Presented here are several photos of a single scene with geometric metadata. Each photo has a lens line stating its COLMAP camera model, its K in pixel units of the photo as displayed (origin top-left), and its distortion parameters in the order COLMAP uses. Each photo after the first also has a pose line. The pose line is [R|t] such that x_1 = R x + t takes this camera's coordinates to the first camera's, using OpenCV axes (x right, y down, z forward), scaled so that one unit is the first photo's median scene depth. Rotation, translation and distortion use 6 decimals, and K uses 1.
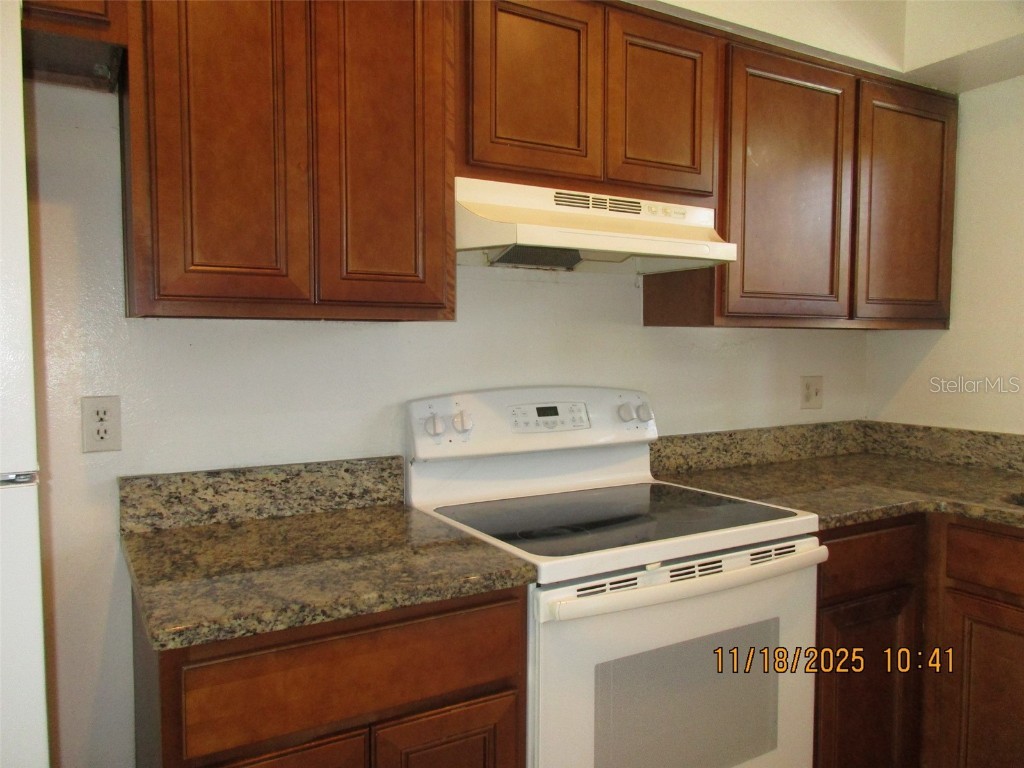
lens RADIAL K [[797.0, 0, 512.0], [0, 797.0, 384.0], [0, 0, 1]] dist [-0.007704, -0.003710]
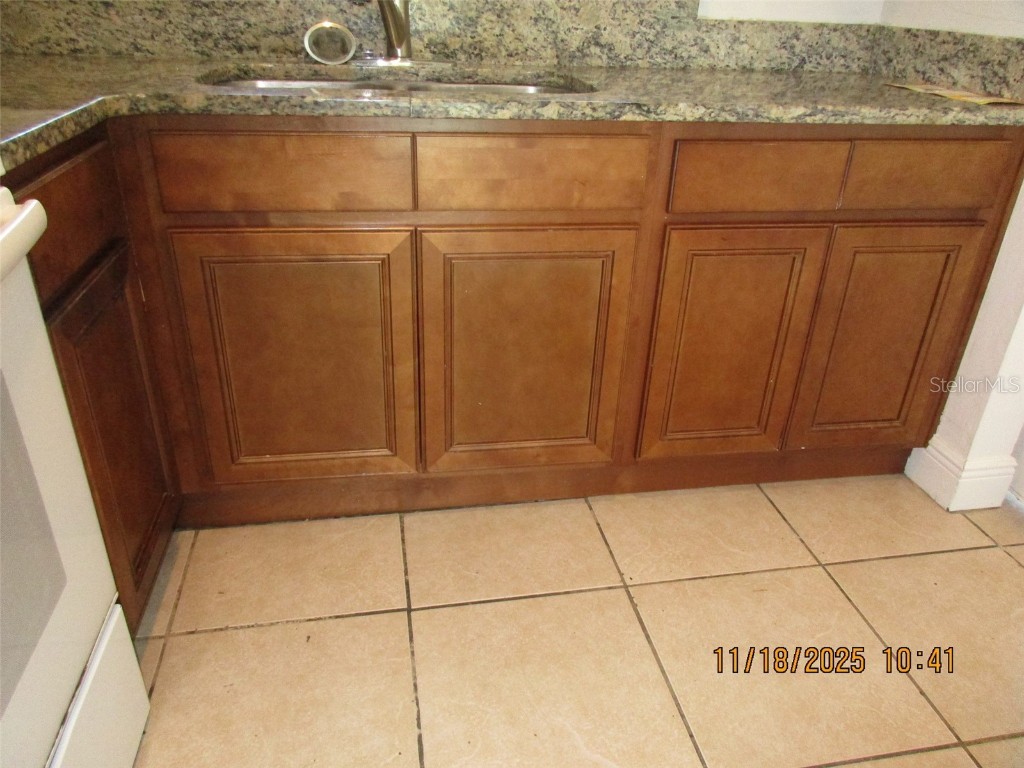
lens RADIAL K [[772.6, 0, 512.0], [0, 772.6, 384.0], [0, 0, 1]] dist [0.007269, 0.004277]
pose [[0.380756, -0.419681, 0.823949, 0.050341], [0.020713, 0.894716, 0.446155, 0.080609], [-0.924444, -0.152810, 0.349361, 0.449864]]
